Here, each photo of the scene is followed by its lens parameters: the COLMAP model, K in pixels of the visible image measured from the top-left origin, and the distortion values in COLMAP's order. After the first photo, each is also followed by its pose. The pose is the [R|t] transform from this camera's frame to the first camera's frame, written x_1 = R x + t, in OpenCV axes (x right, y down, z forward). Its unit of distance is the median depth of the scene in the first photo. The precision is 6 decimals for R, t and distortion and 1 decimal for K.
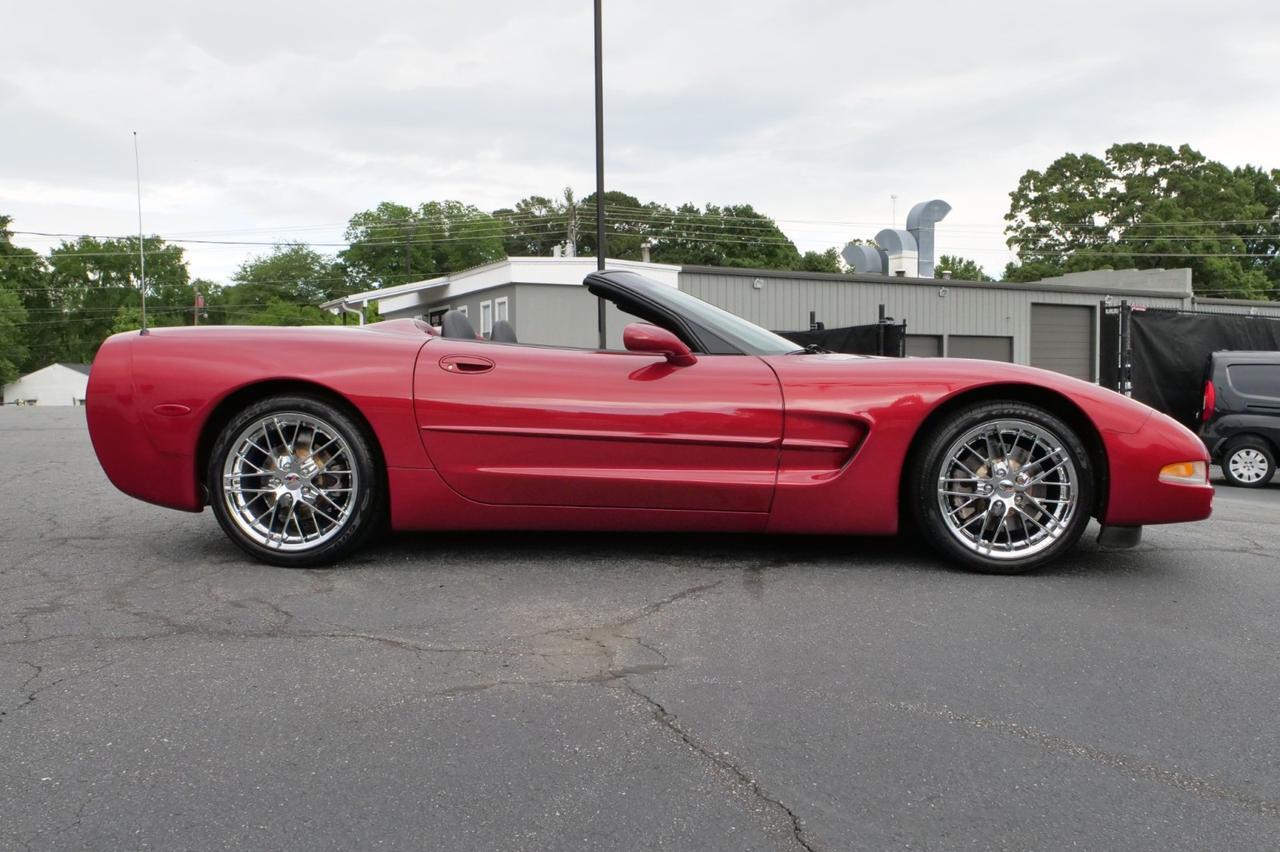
lens RADIAL K [[1087.7, 0, 633.6], [0, 1087.7, 431.9], [0, 0, 1]] dist [0.003584, 0.000034]
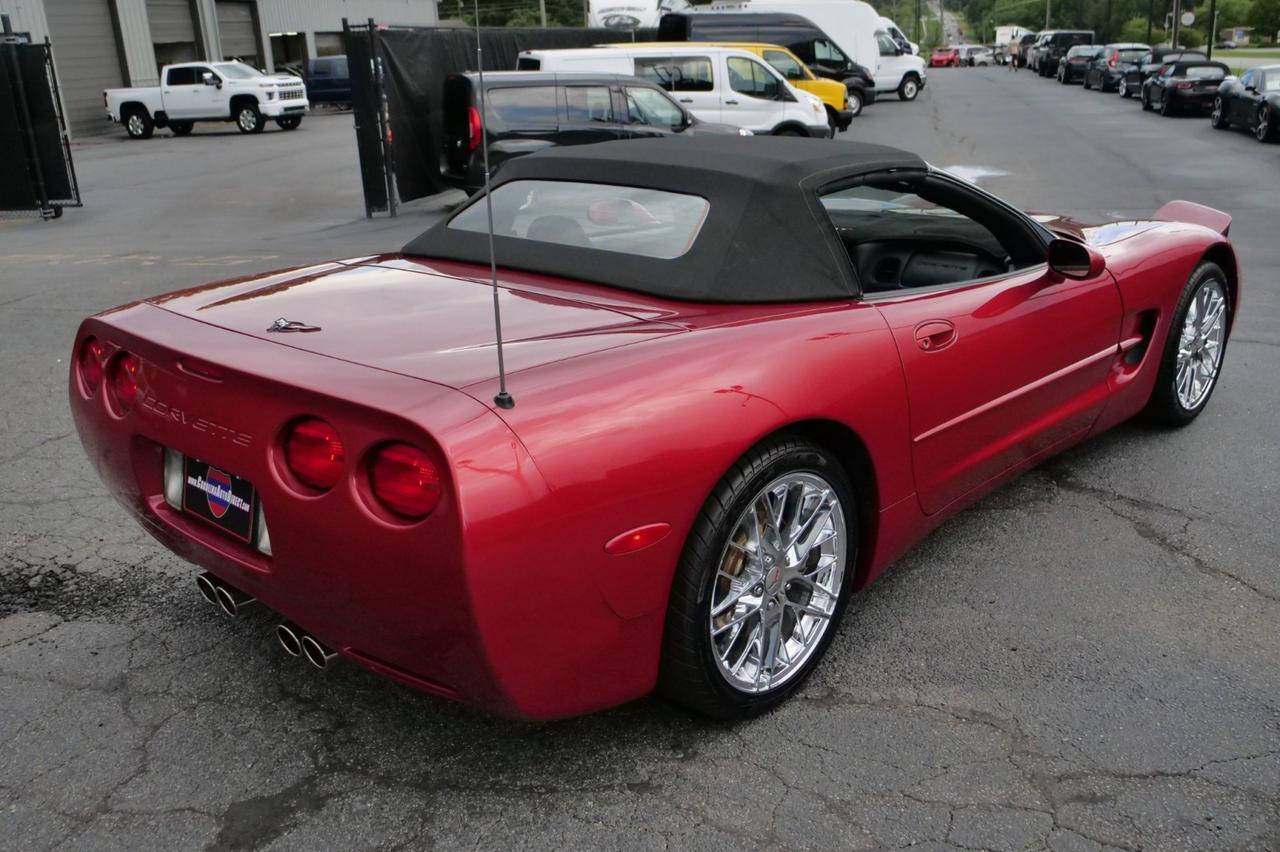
lens RADIAL K [[1198.1, 0, 641.3], [0, 1198.1, 431.1], [0, 0, 1]] dist [0.005970, 0.000000]
pose [[0.623528, -0.272459, 0.732788, -0.243135], [0.078639, 0.954412, 0.287948, -0.068627], [-0.777836, -0.121919, 0.616529, 0.191679]]
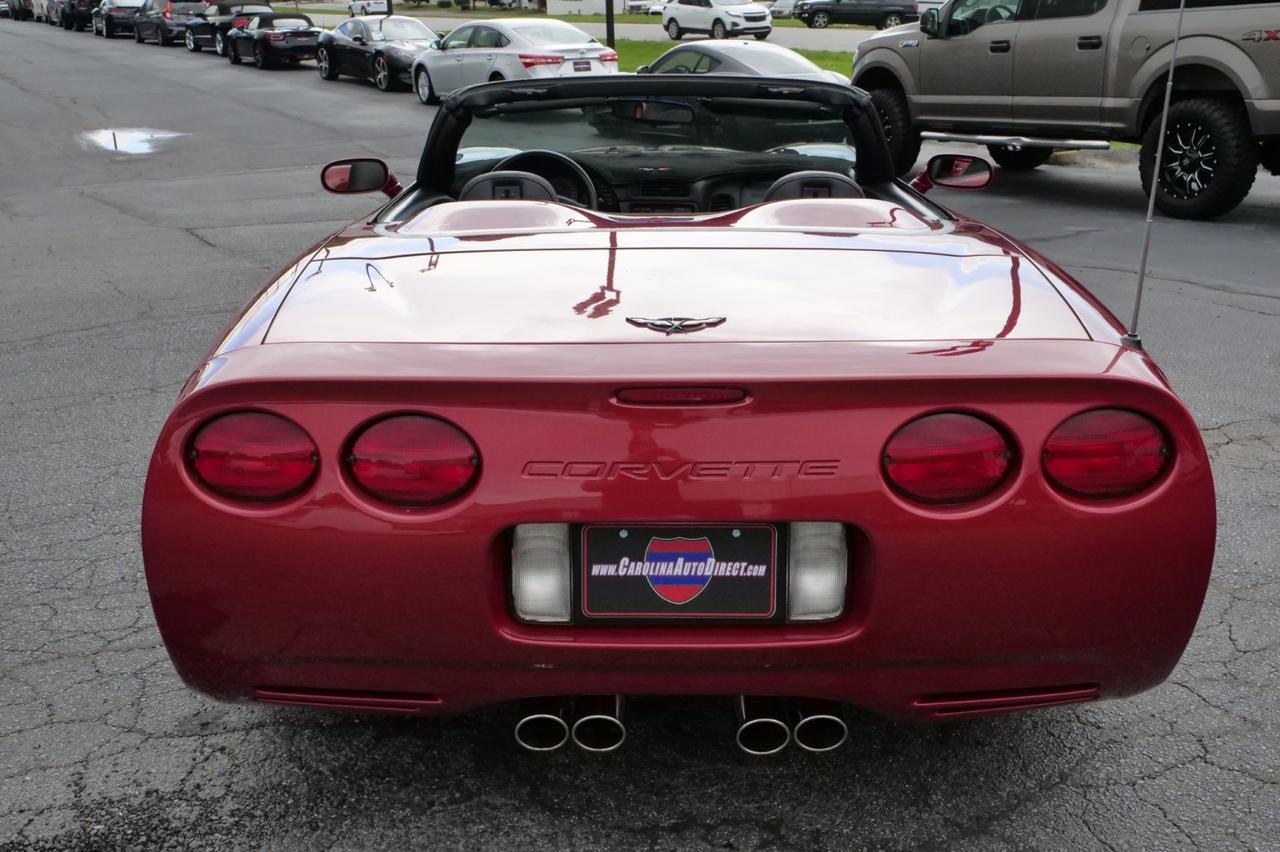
lens RADIAL K [[1289.3, 0, 636.7], [0, 1289.3, 424.5], [0, 0, 1]] dist [0.008920, 0.000000]
pose [[-0.084078, -0.341659, 0.936055, -0.277249], [0.058885, 0.936036, 0.346942, -0.075124], [-0.994718, 0.084290, -0.058582, 0.372716]]
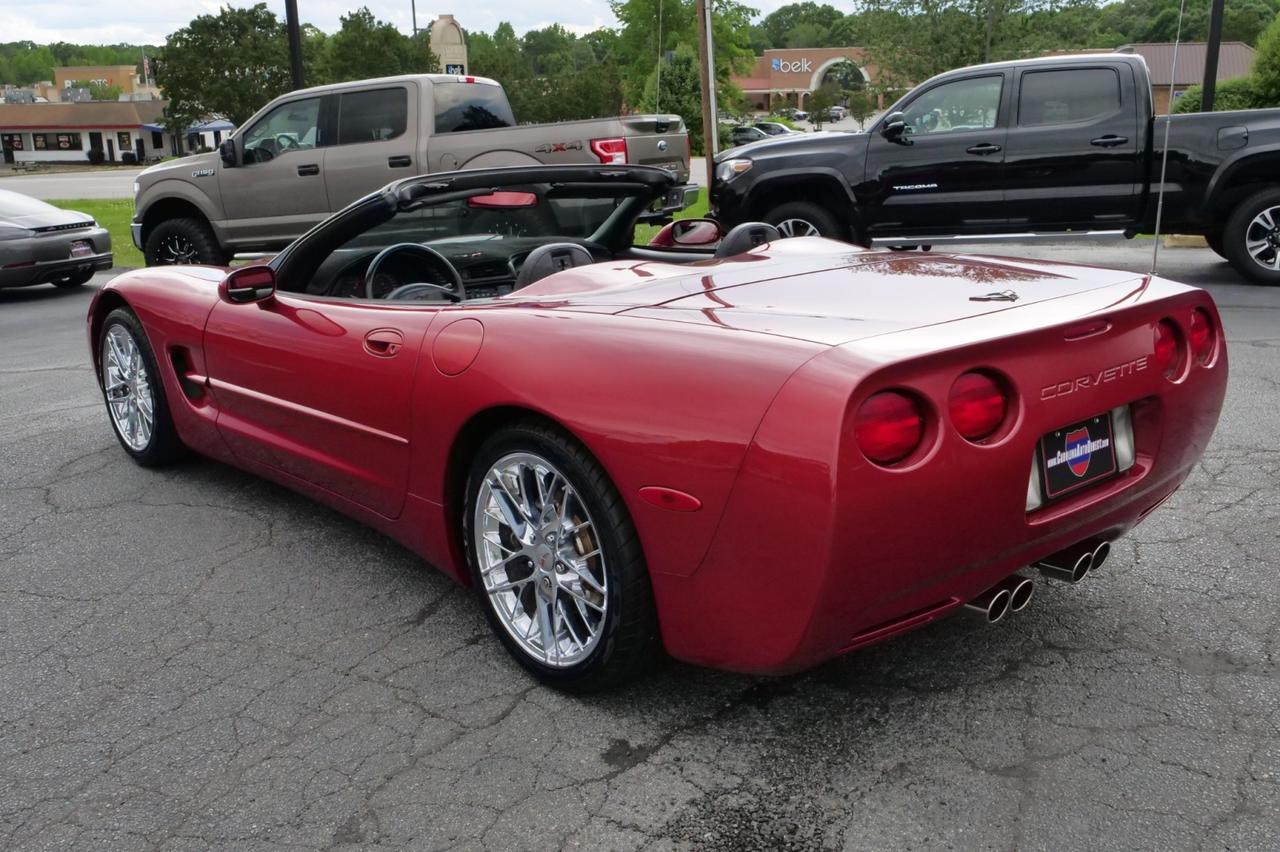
lens RADIAL K [[1239.2, 0, 642.3], [0, 1239.2, 424.4], [0, 0, 1]] dist [-0.013684, 0.000000]
pose [[-0.730080, -0.167552, 0.662502, -0.228949], [0.049881, 0.953823, 0.296198, -0.077244], [-0.681538, 0.249295, -0.688010, 0.547594]]
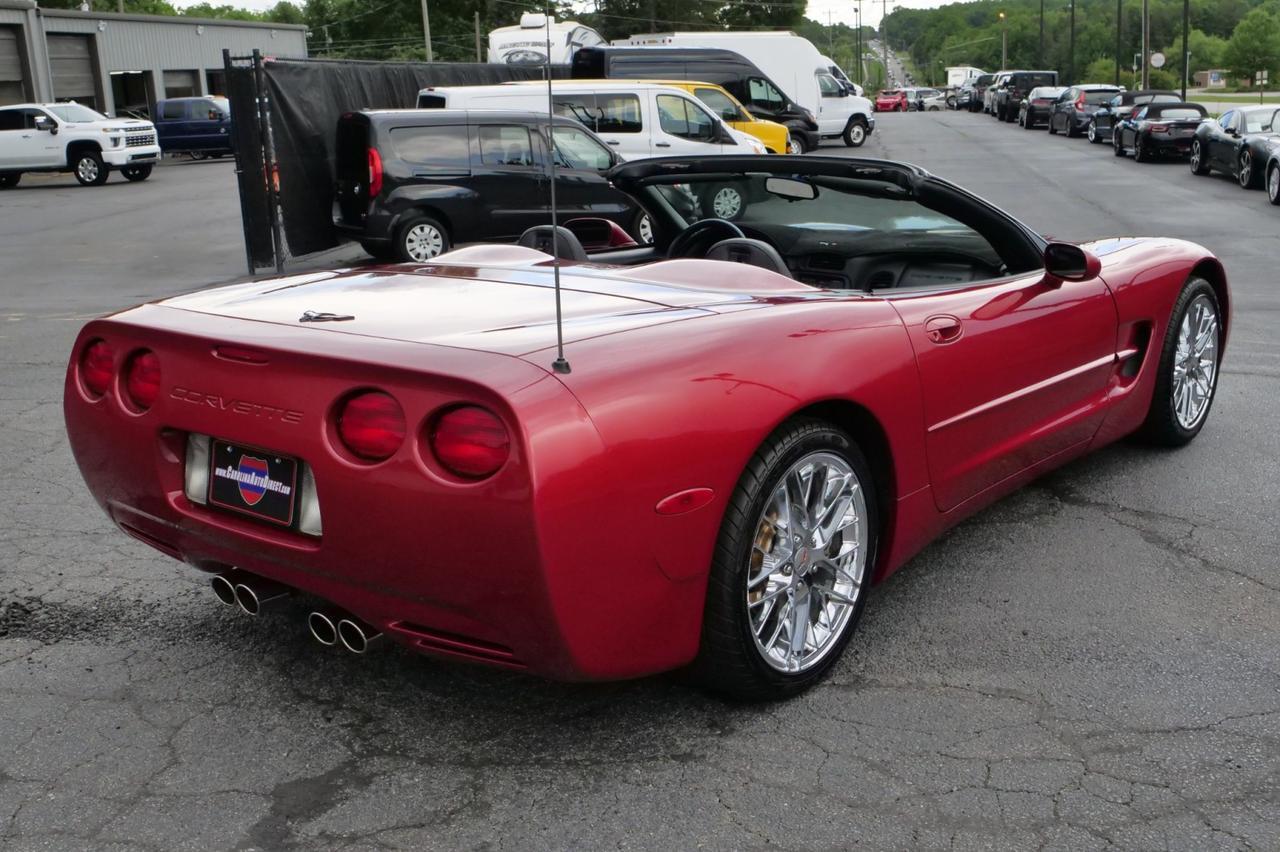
lens RADIAL K [[1427.1, 0, 638.0], [0, 1427.1, 424.6], [0, 0, 1]] dist [-0.000246, 0.000000]
pose [[0.569503, -0.221178, 0.791673, -0.291142], [0.078147, 0.973325, 0.215712, -0.062410], [-0.818266, -0.060982, 0.571596, 0.180758]]
